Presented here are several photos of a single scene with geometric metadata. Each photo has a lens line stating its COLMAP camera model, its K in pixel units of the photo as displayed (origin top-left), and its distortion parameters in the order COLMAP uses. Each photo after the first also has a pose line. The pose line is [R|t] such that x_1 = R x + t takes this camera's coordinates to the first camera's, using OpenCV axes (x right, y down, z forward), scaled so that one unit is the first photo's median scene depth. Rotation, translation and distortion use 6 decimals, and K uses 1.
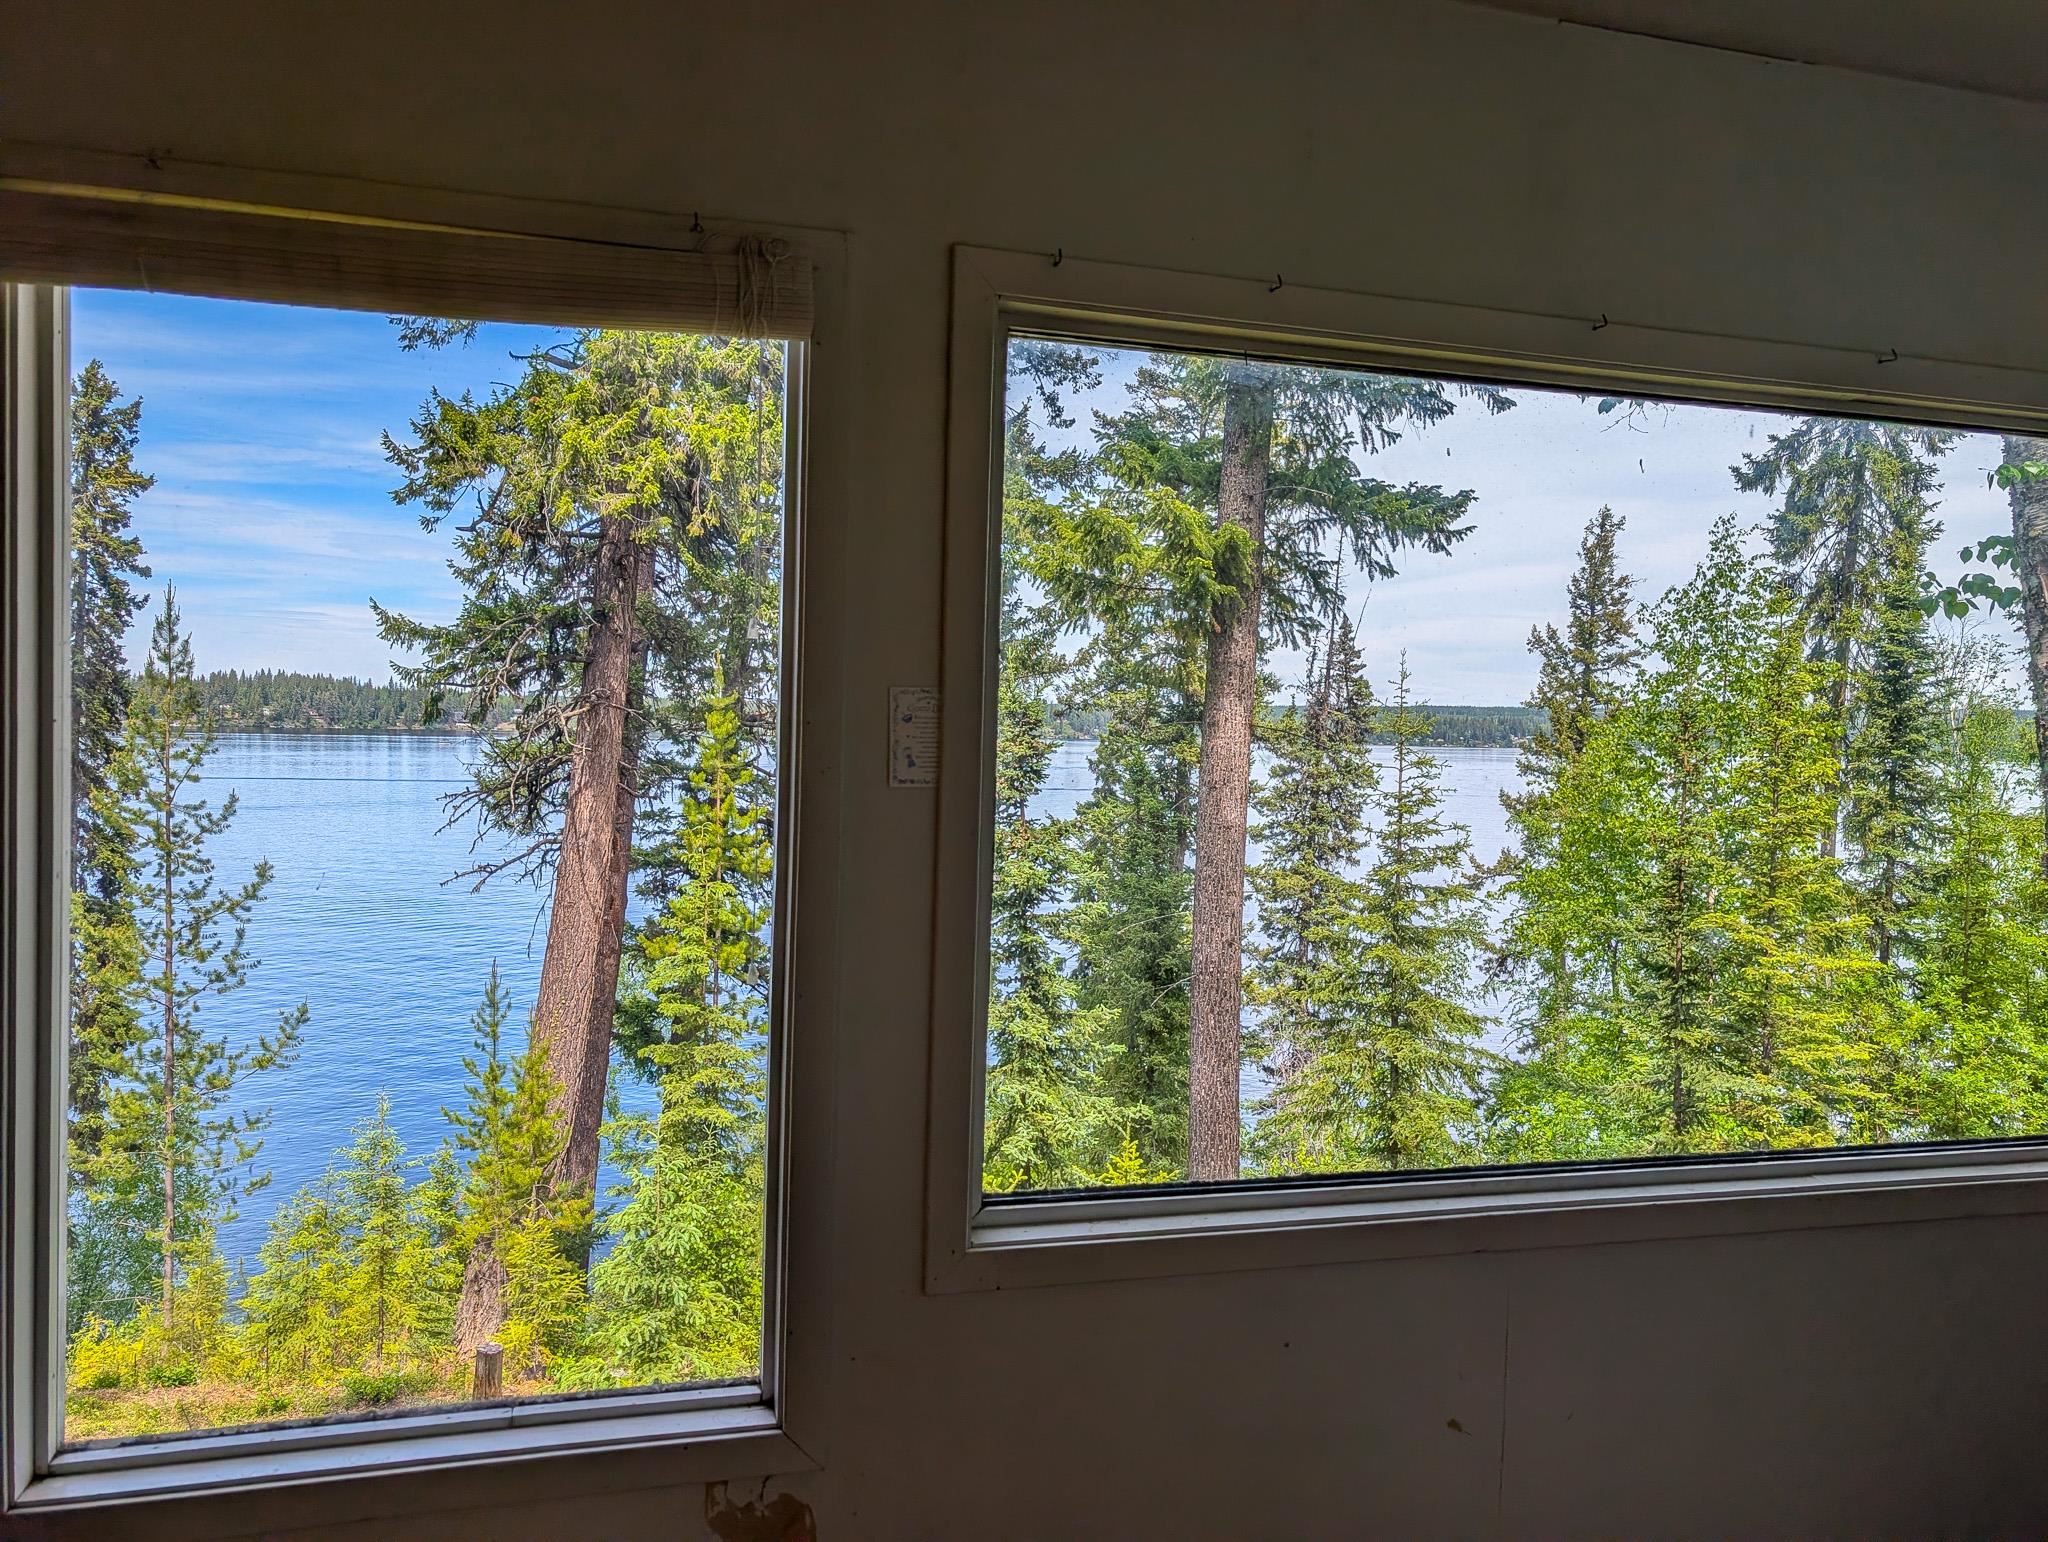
lens RADIAL K [[1474.5, 0, 1037.8], [0, 1474.5, 762.6], [0, 0, 1]] dist [0.010707, -0.005590]
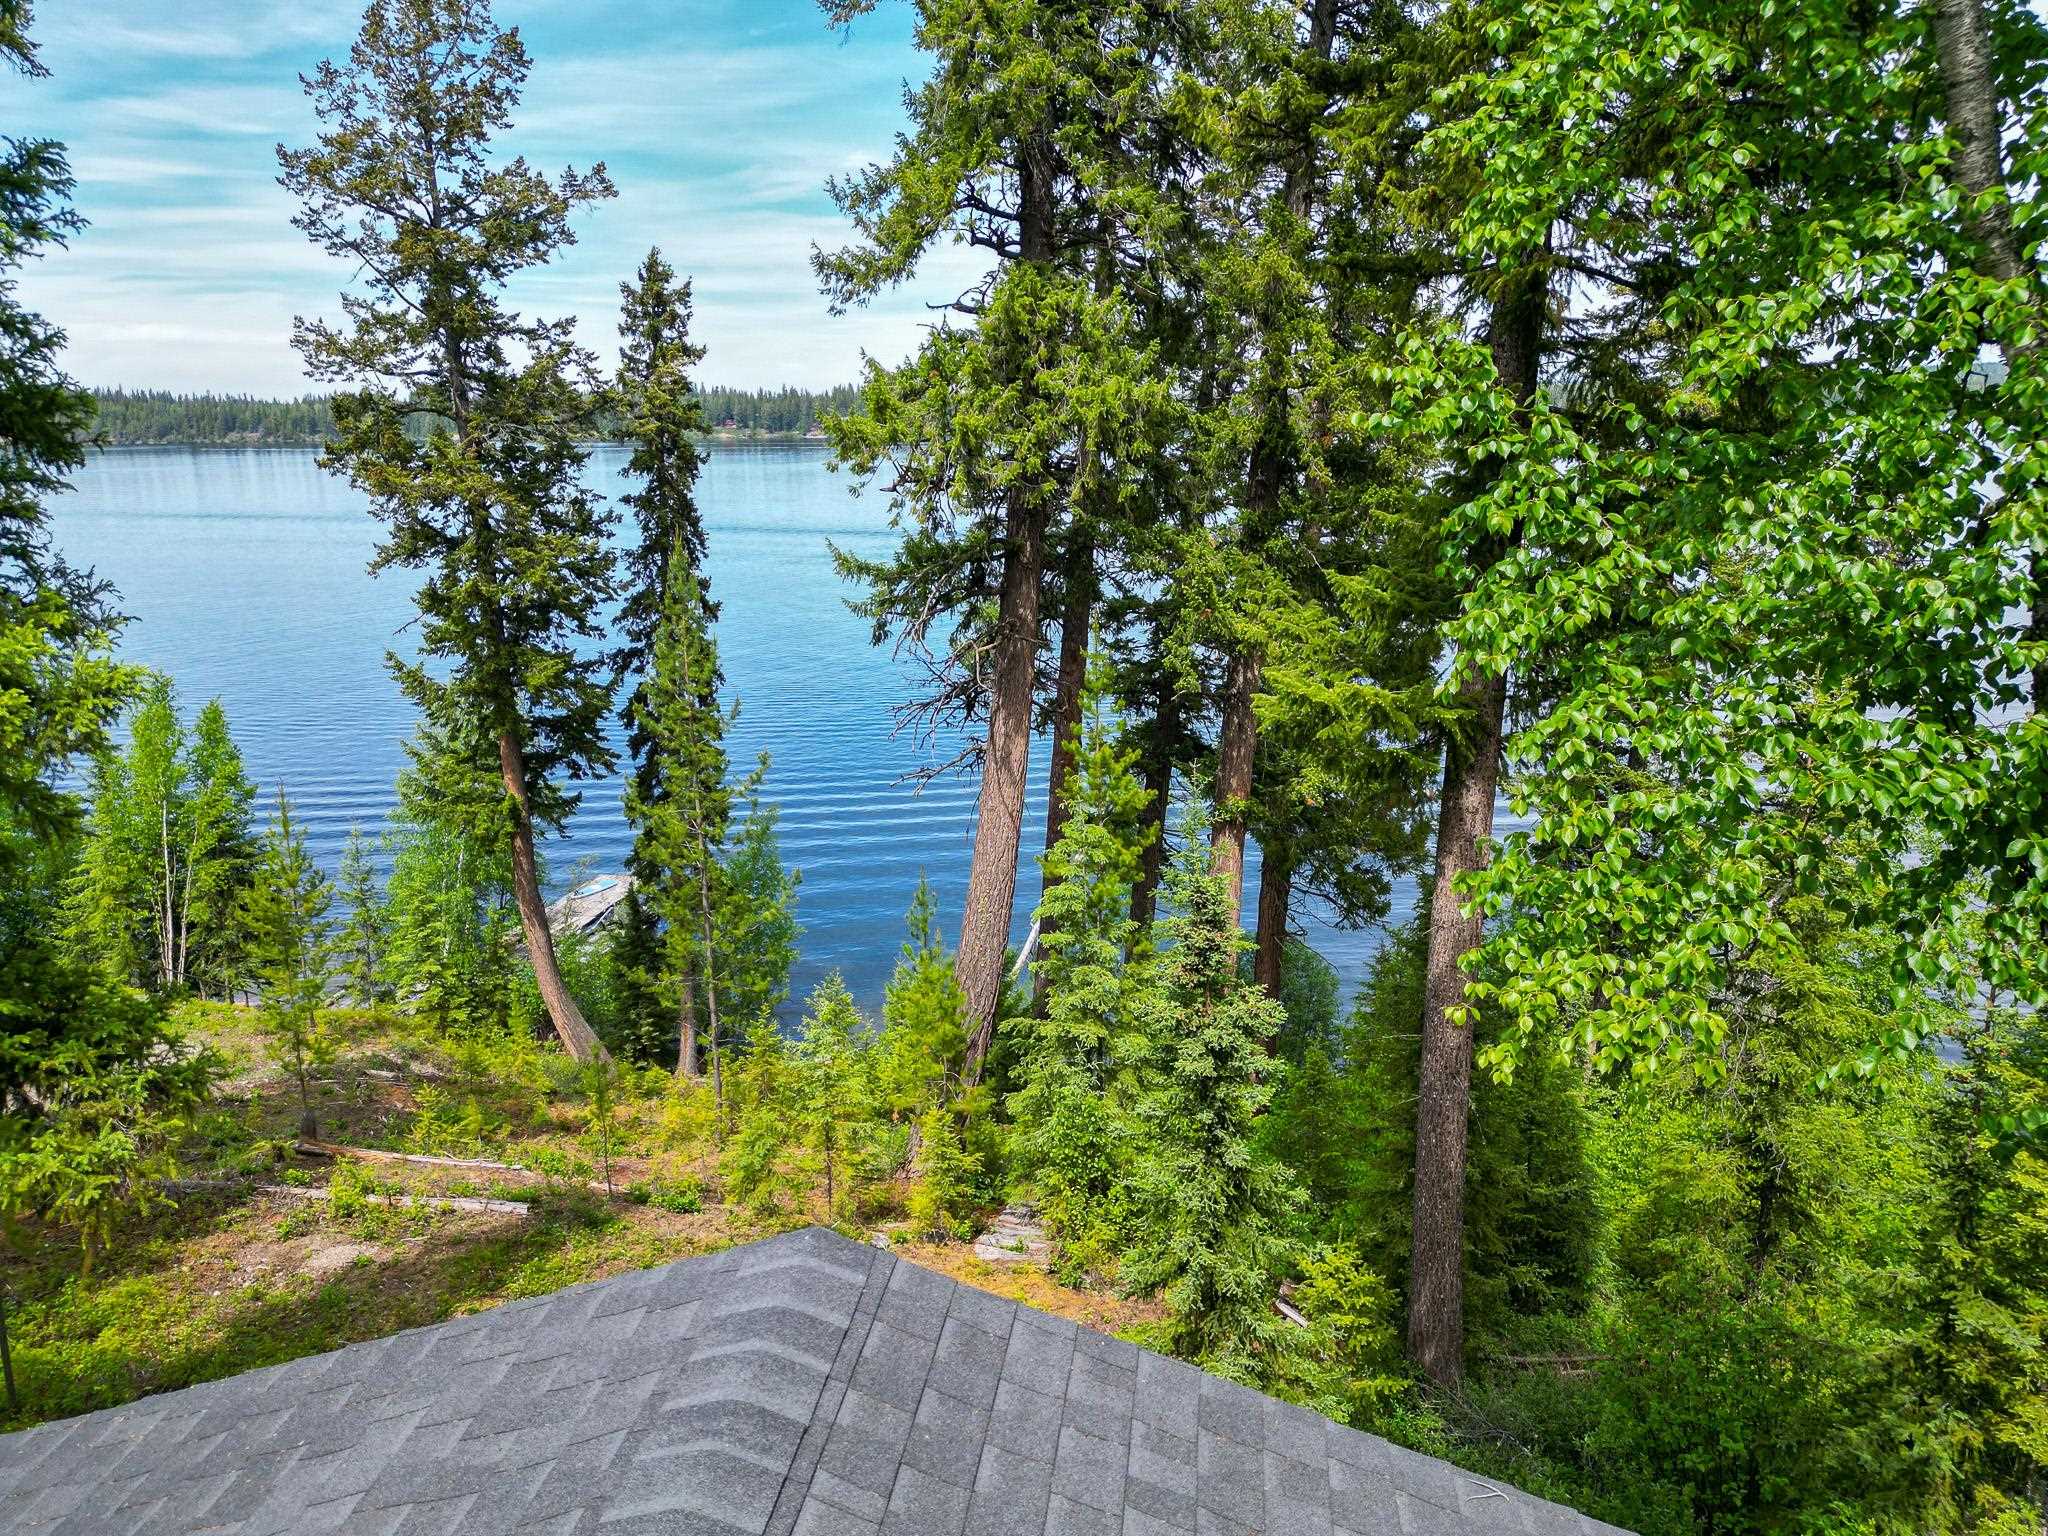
lens RADIAL K [[1441.0, 0, 1013.8], [0, 1441.0, 761.2], [0, 0, 1]] dist [0.044029, -0.011402]
pose [[0.926251, 0.045466, -0.374154, 0.102973], [0.030226, 0.980540, 0.193979, -0.143272], [0.375692, -0.190983, 0.906852, 0.004331]]
